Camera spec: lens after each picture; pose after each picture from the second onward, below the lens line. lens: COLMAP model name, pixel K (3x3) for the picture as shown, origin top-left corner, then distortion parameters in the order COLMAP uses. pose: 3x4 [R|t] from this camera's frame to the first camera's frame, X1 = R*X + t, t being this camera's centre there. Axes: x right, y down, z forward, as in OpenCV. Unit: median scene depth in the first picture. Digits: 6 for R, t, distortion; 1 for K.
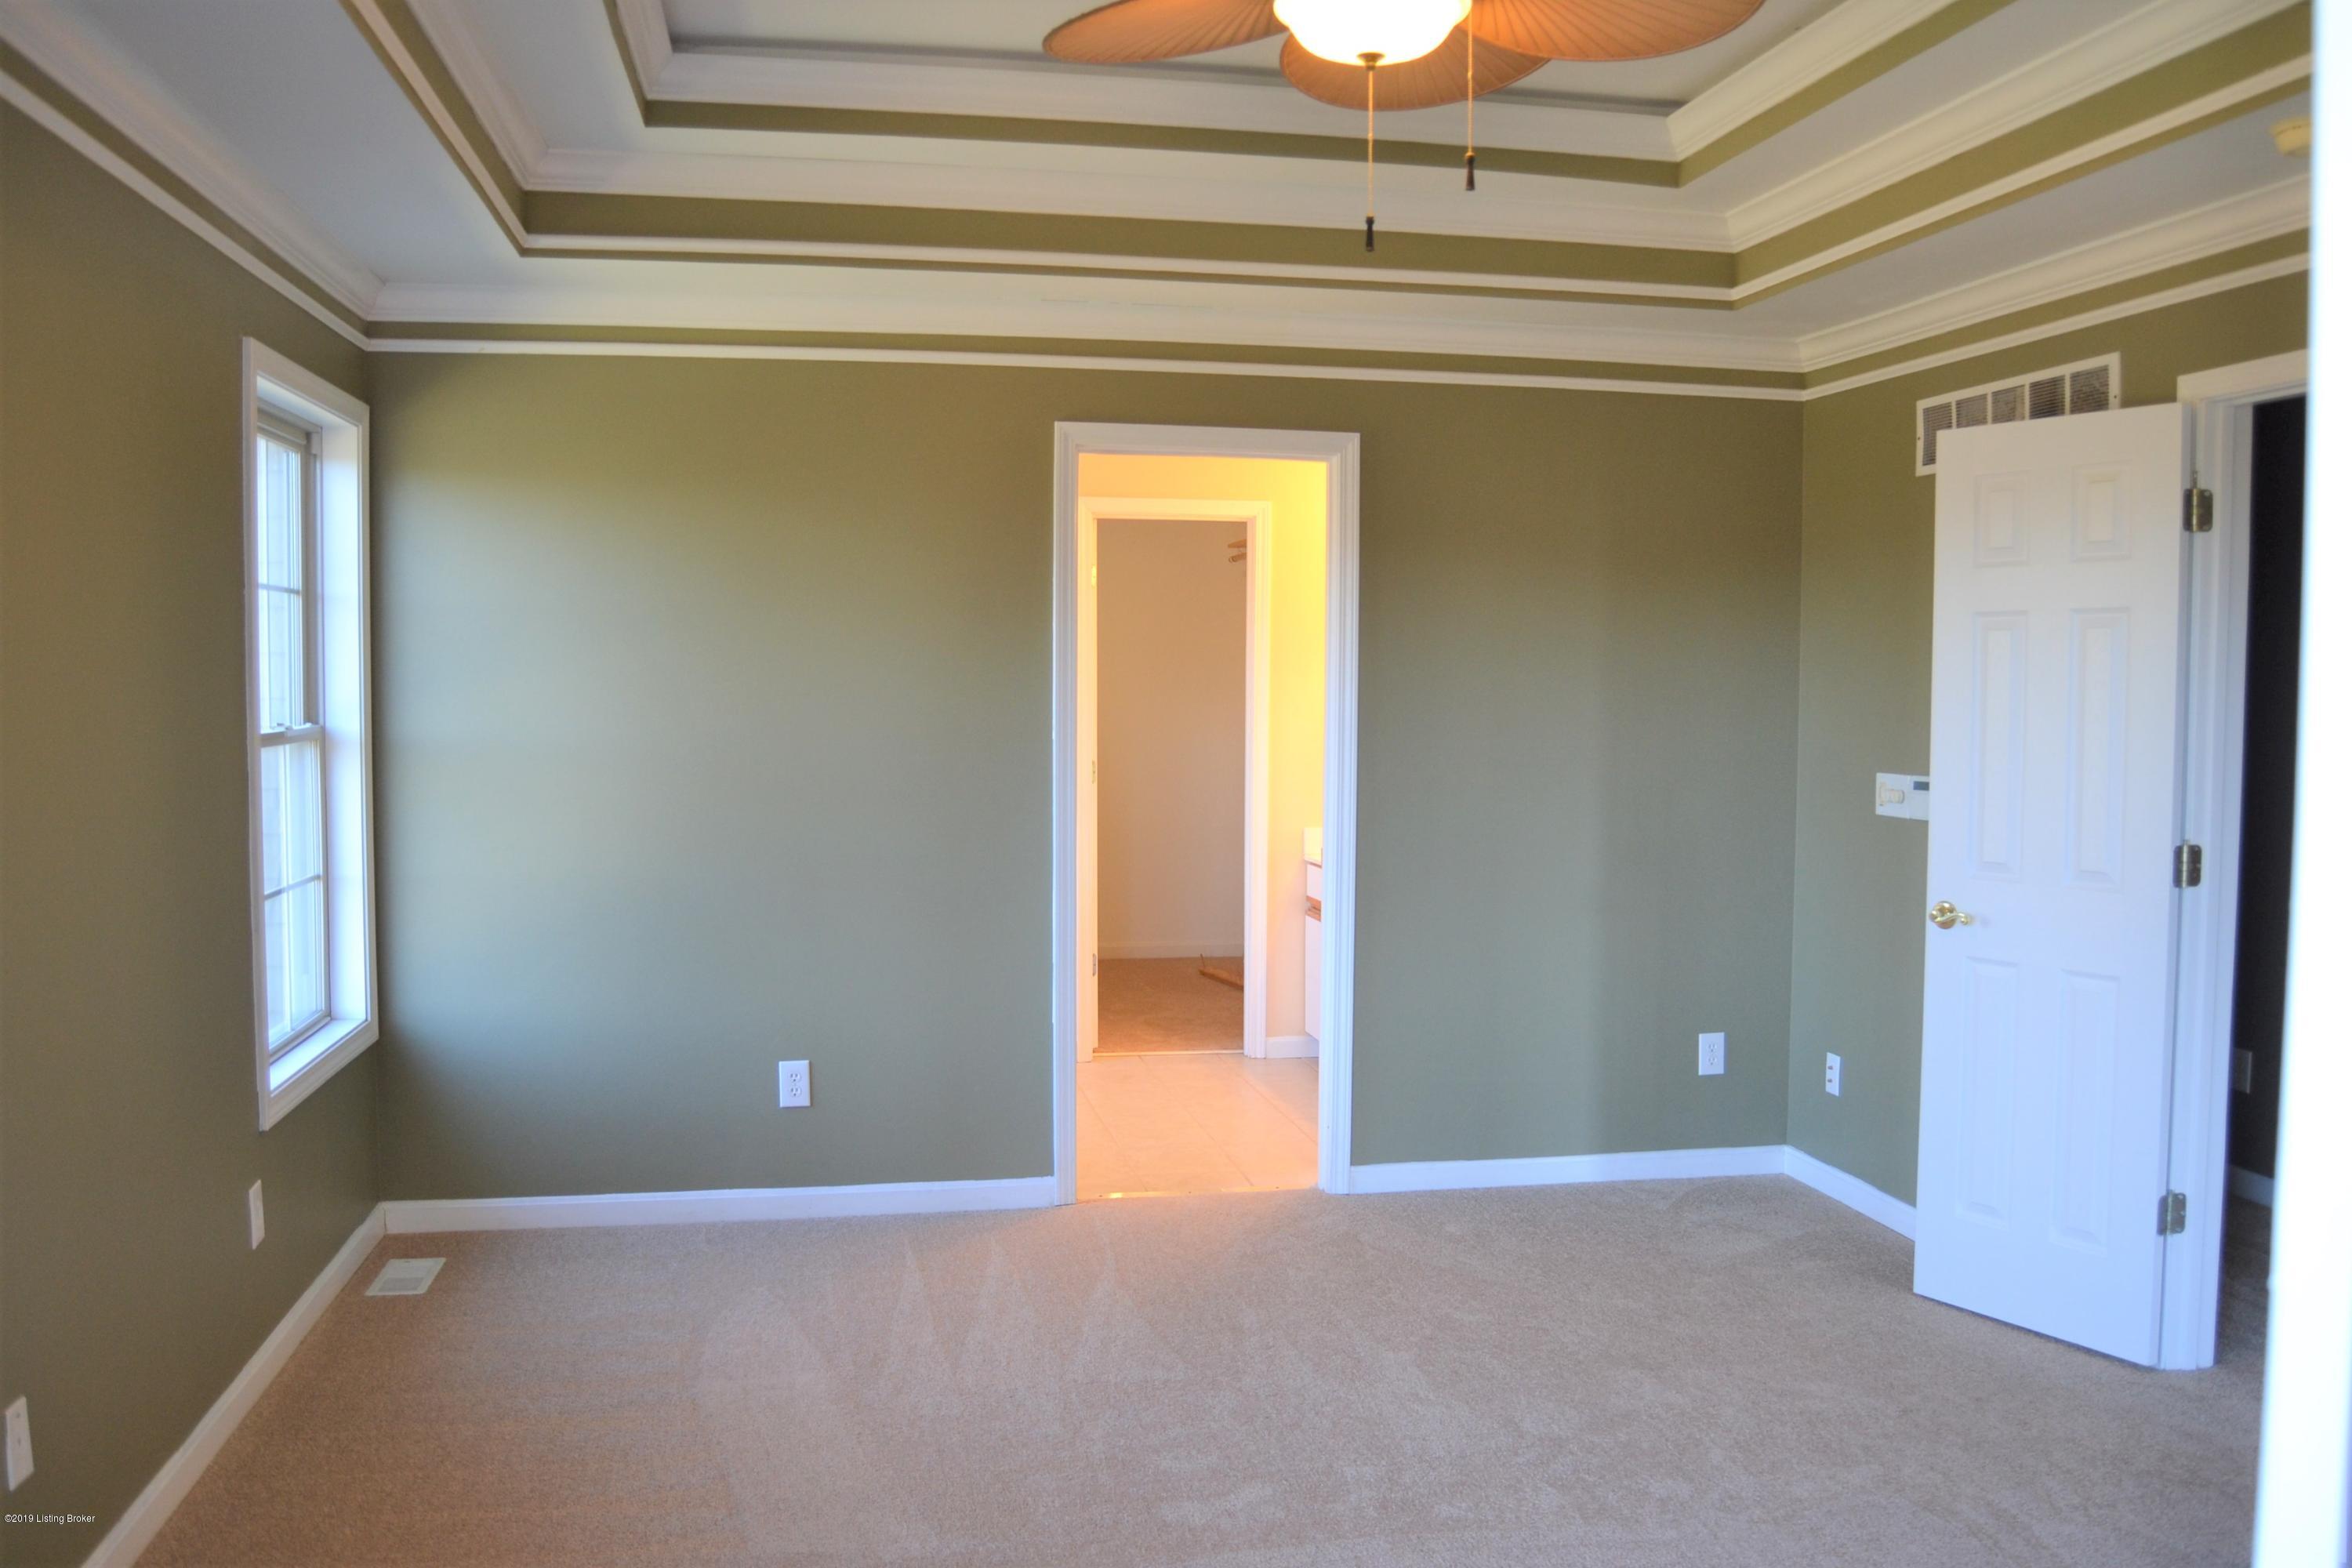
lens RADIAL K [[1946.0, 0, 1176.0], [0, 1946.0, 784.0], [0, 0, 1]] dist [-0.097478, 0.052604]
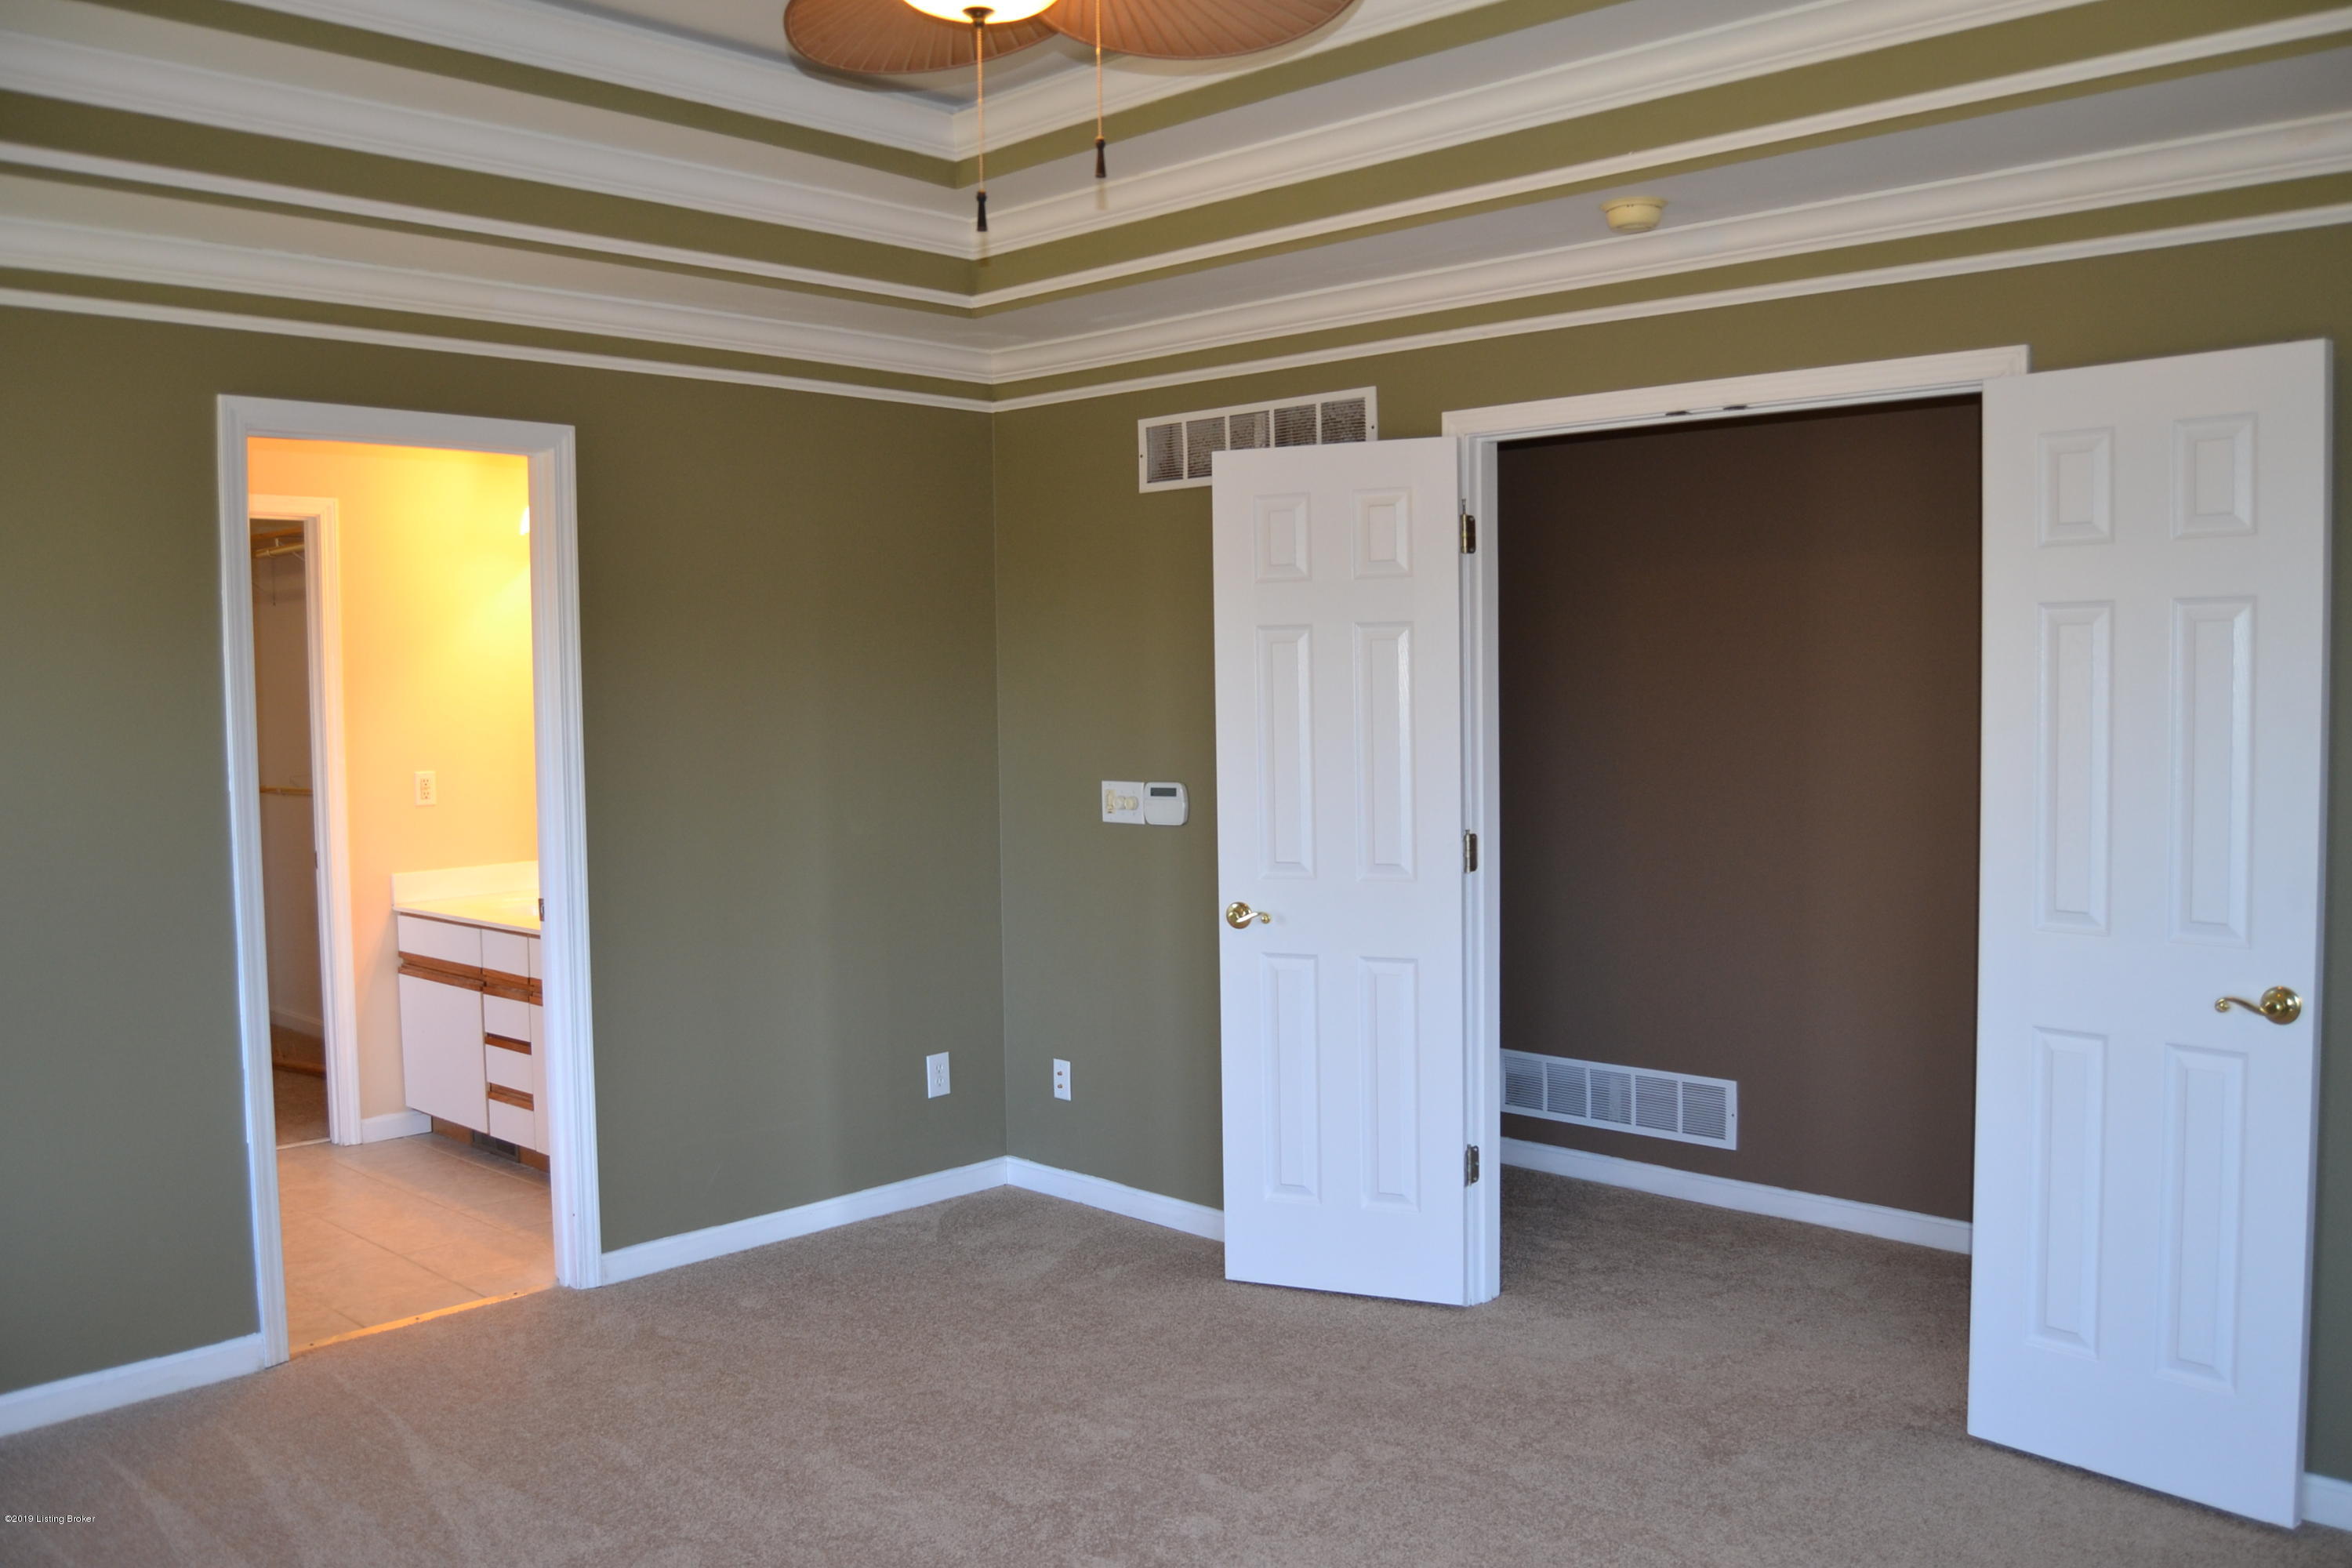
lens RADIAL K [[1946.0, 0, 1176.0], [0, 1946.0, 784.0], [0, 0, 1]] dist [-0.097478, 0.052604]
pose [[0.810043, -0.050751, 0.584170, -0.228104], [0.051004, 0.998570, 0.016028, -0.020709], [-0.584148, 0.016812, 0.811473, 0.149439]]
